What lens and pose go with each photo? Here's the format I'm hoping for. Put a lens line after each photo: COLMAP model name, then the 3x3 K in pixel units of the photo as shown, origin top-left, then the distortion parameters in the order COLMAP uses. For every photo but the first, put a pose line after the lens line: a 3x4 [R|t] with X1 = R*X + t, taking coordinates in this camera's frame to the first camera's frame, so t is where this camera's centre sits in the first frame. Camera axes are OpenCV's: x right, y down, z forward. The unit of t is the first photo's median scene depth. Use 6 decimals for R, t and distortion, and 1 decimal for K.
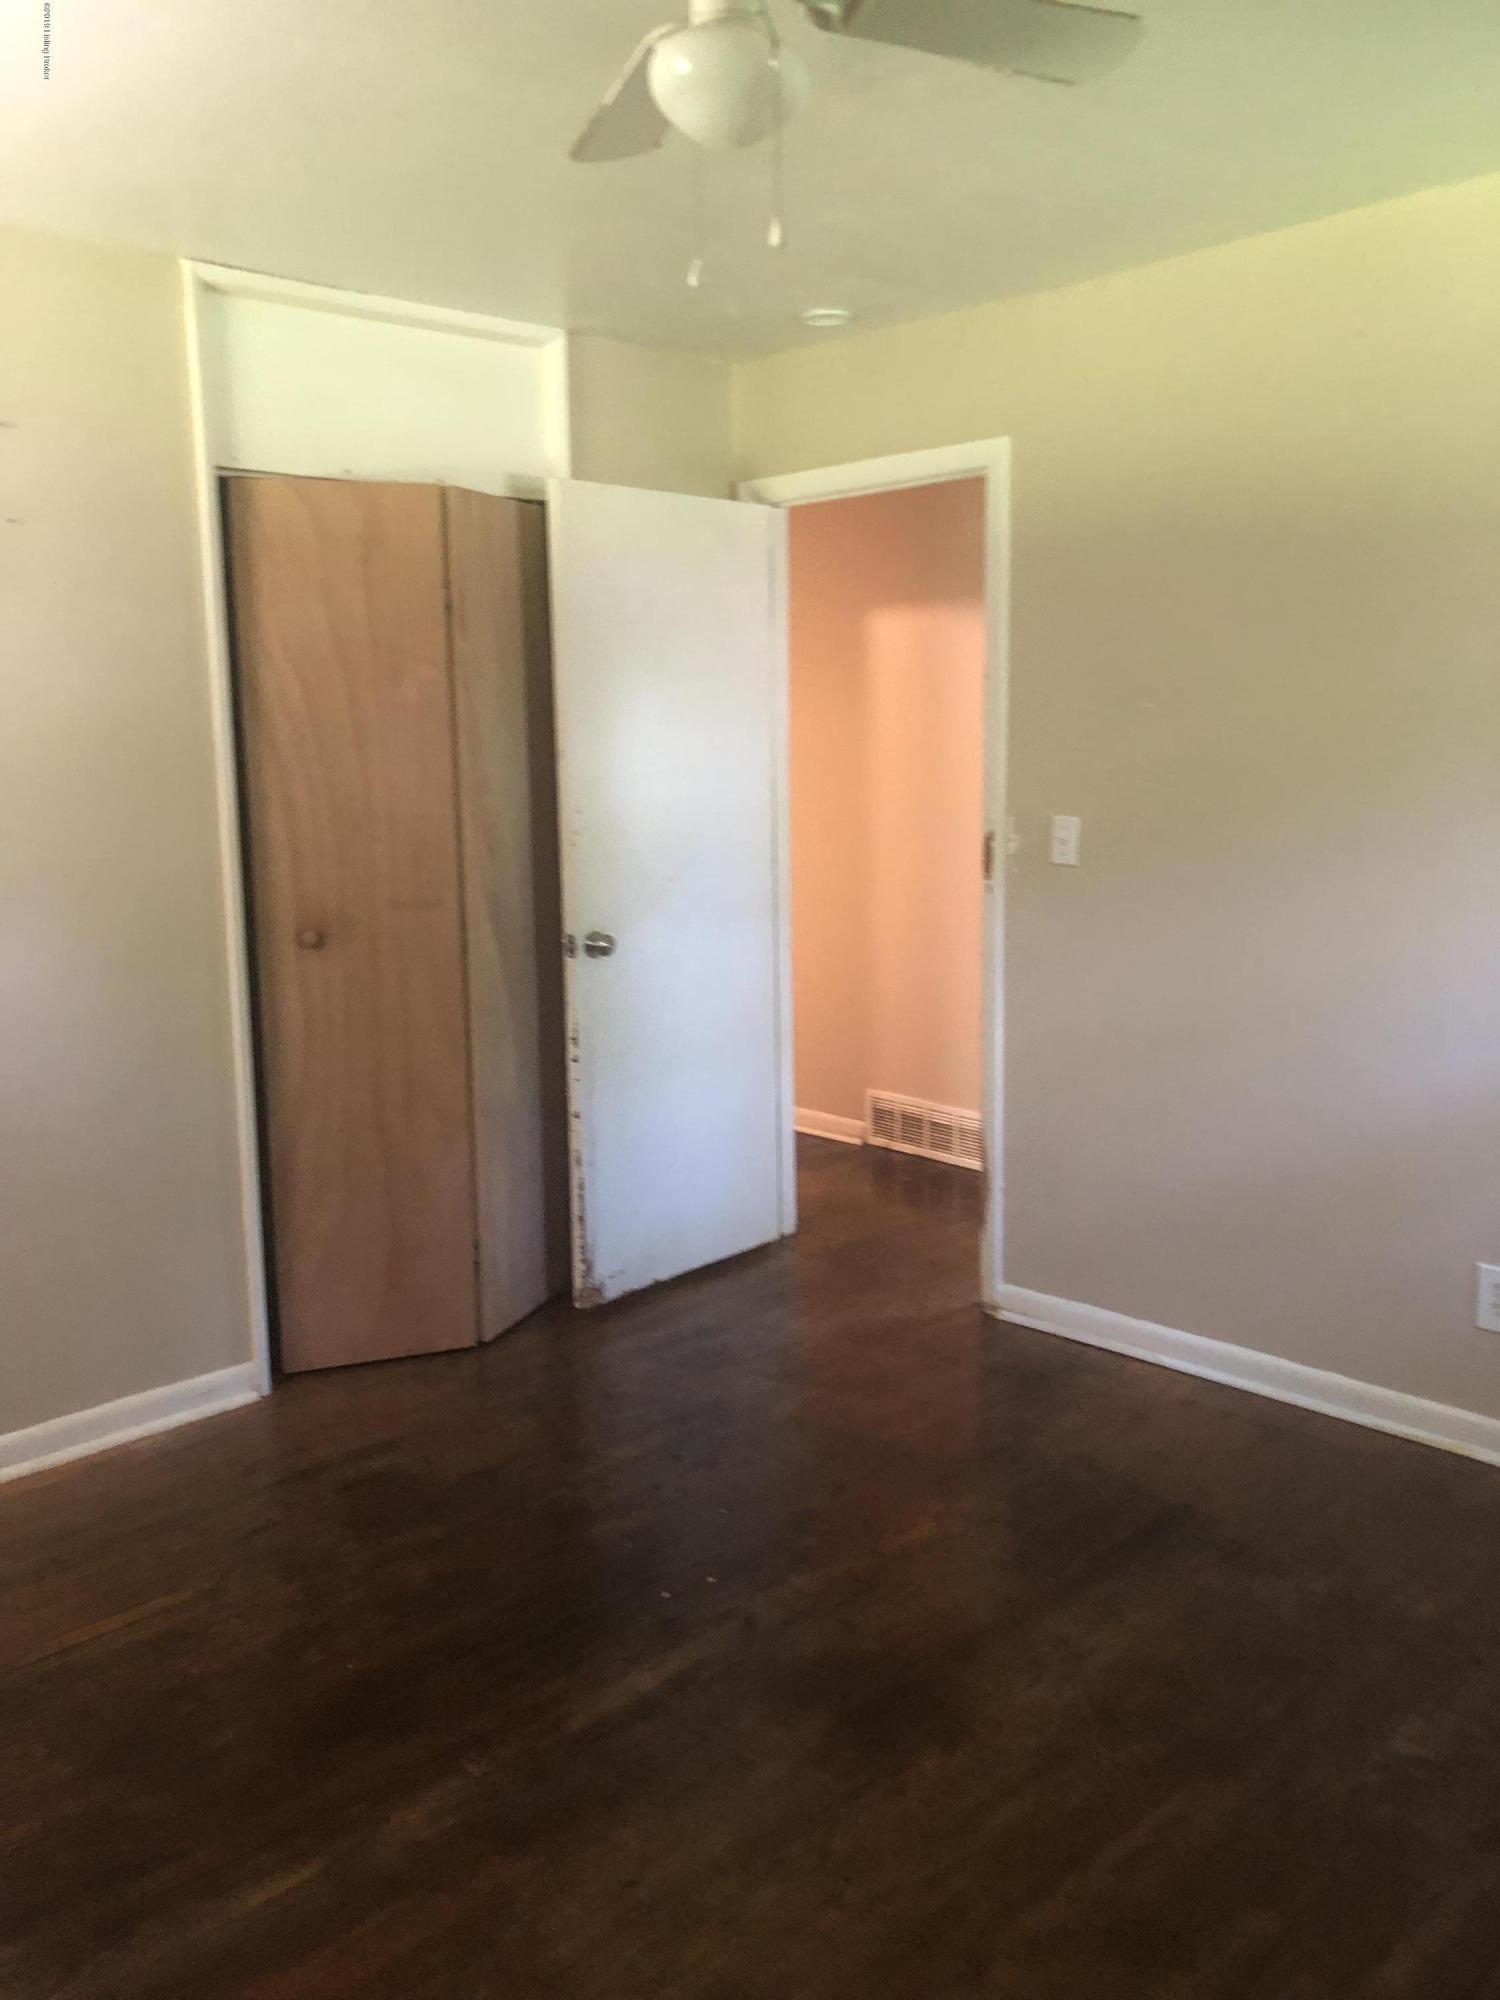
lens RADIAL K [[1593.5, 0, 750.0], [0, 1593.5, 1000.0], [0, 0, 1]] dist [-0.003322, -0.005300]
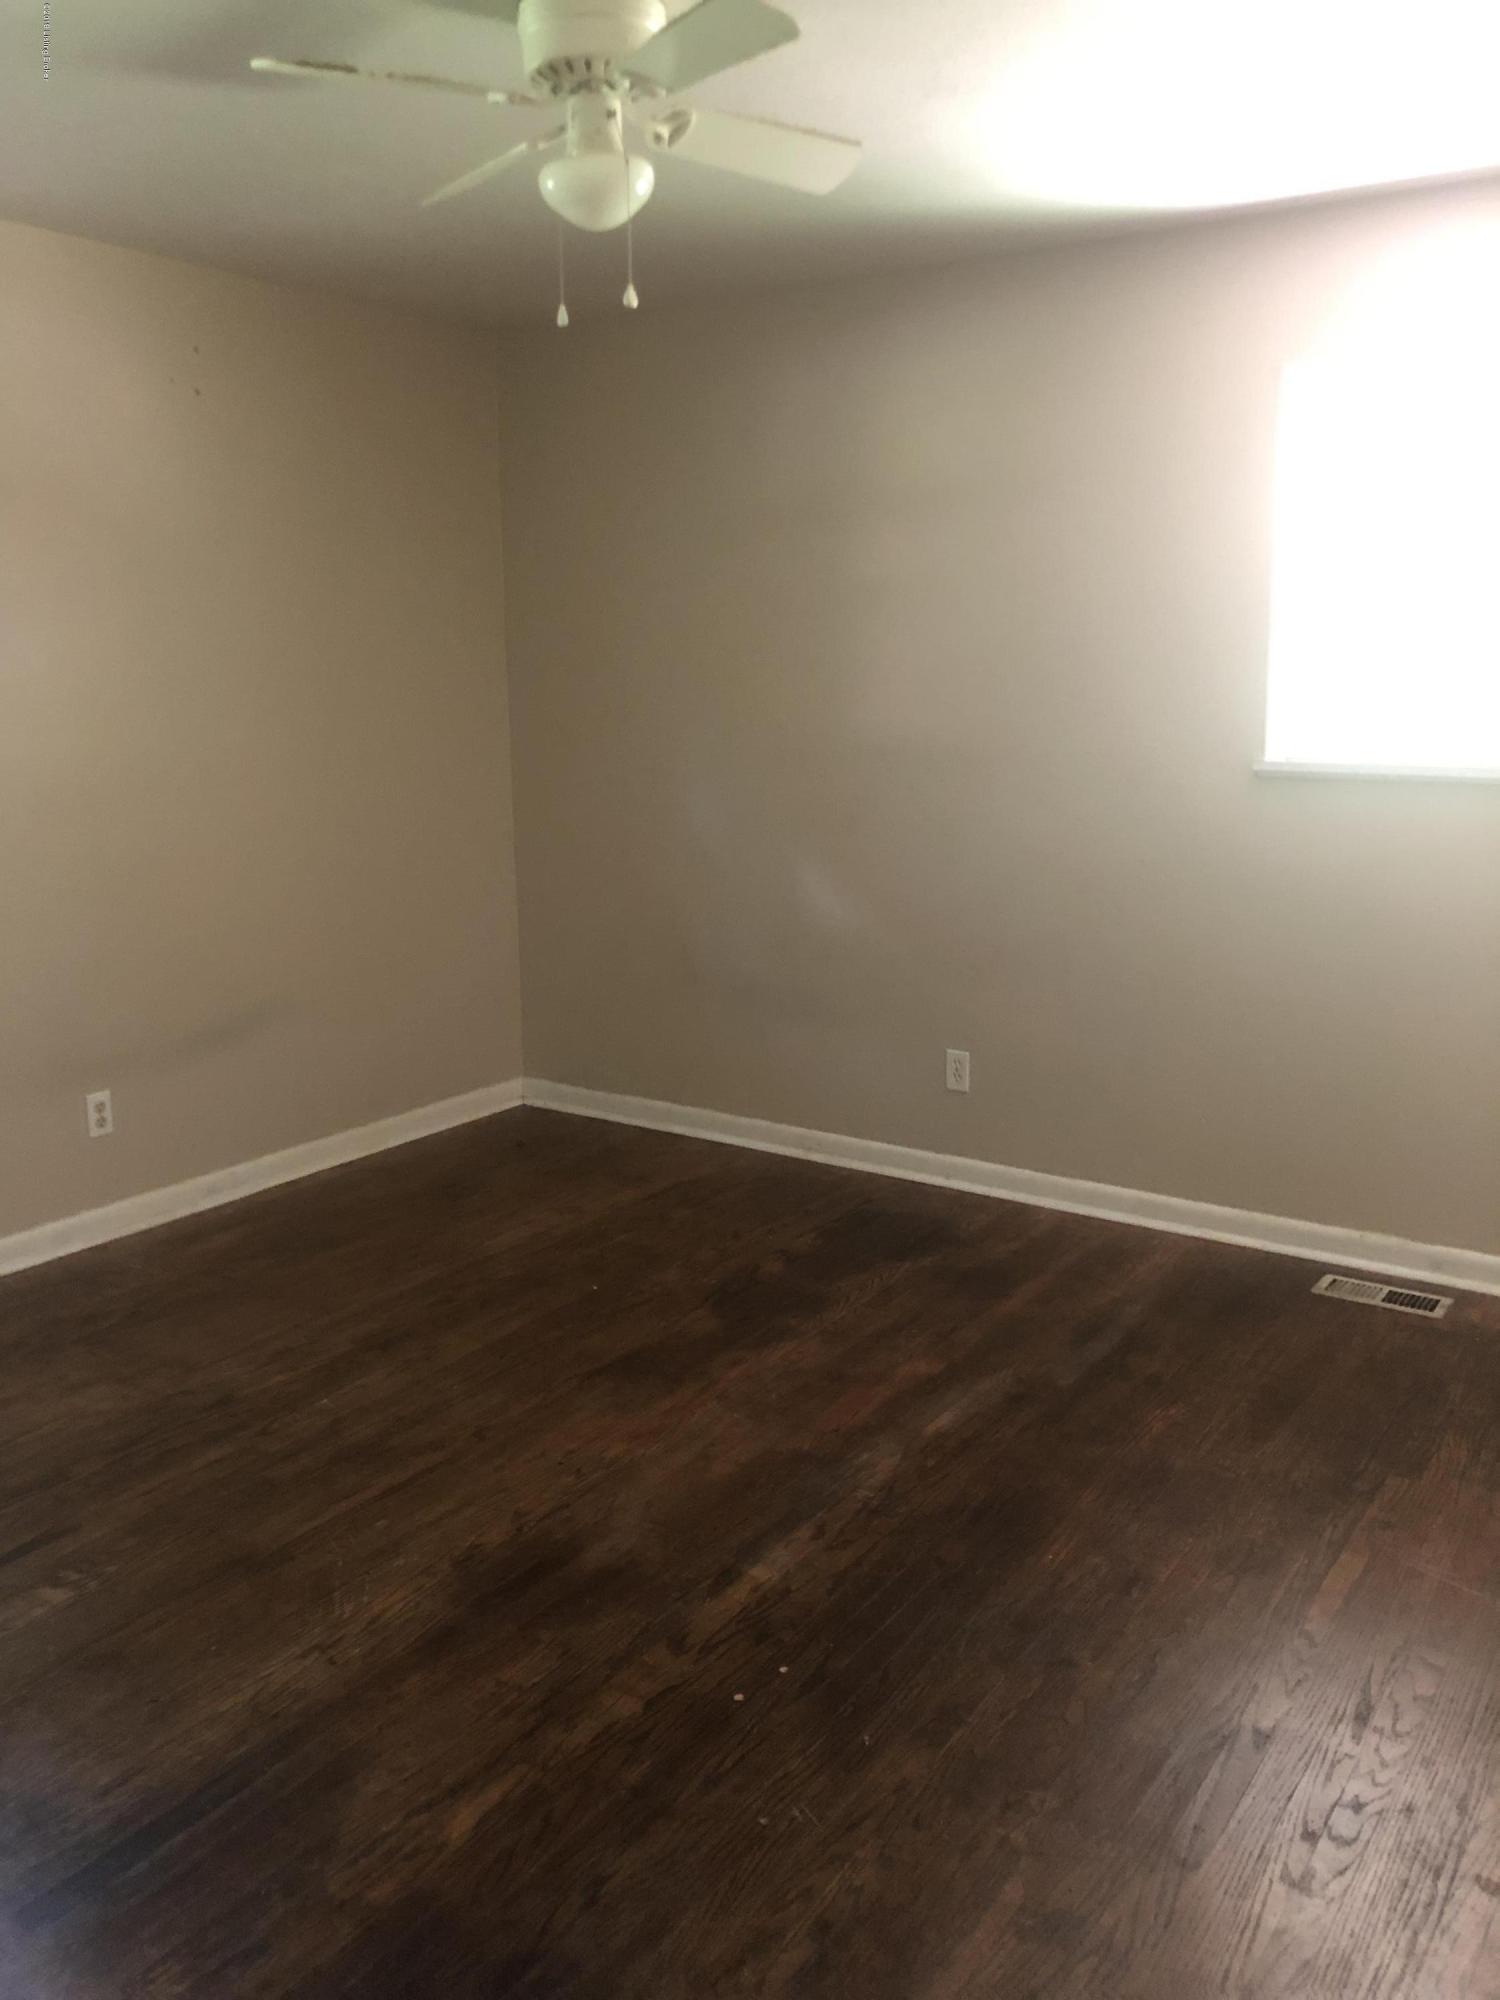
lens RADIAL K [[1593.5, 0, 750.0], [0, 1593.5, 1000.0], [0, 0, 1]] dist [-0.003322, -0.005300]
pose [[-0.980356, 0.059417, -0.188075, 0.121796], [-0.014359, 0.929515, 0.368506, -0.321048], [0.196714, 0.363967, -0.910402, 1.918553]]
